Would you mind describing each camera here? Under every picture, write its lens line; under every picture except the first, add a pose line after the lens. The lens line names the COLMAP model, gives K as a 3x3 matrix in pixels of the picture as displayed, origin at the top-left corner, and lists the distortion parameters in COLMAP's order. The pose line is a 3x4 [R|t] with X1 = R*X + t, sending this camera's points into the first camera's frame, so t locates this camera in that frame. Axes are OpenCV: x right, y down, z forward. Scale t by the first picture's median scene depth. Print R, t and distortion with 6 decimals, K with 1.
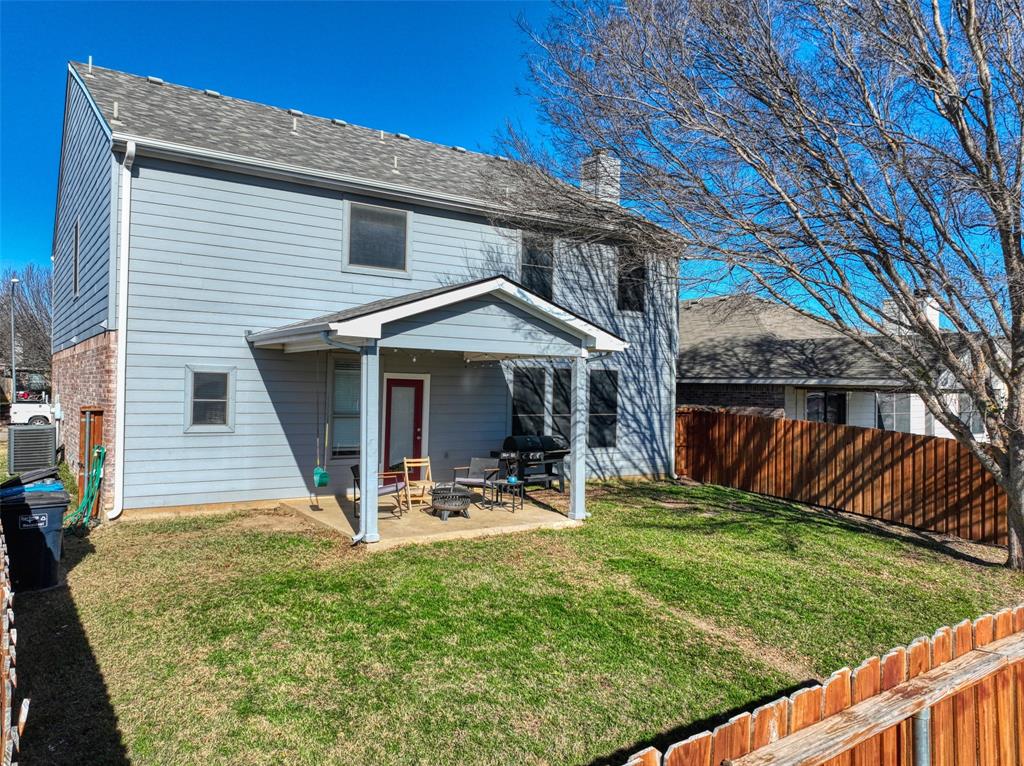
lens RADIAL K [[753.1, 0, 512.0], [0, 753.1, 383.0], [0, 0, 1]] dist [0.006647, 0.000520]
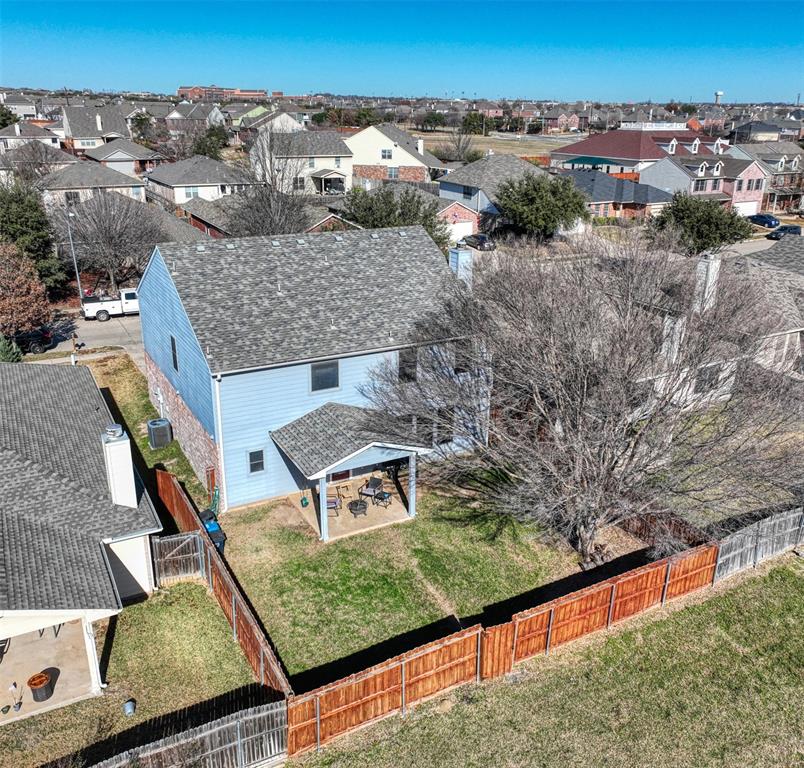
lens RADIAL K [[731.7, 0, 402.0], [0, 731.7, 384.0], [0, 0, 1]] dist [0.004719, 0.001356]
pose [[0.995286, 0.023504, -0.094089, 0.250546], [0.009240, 0.942790, 0.333259, -0.935182], [0.096539, -0.332558, 0.938129, -0.983496]]
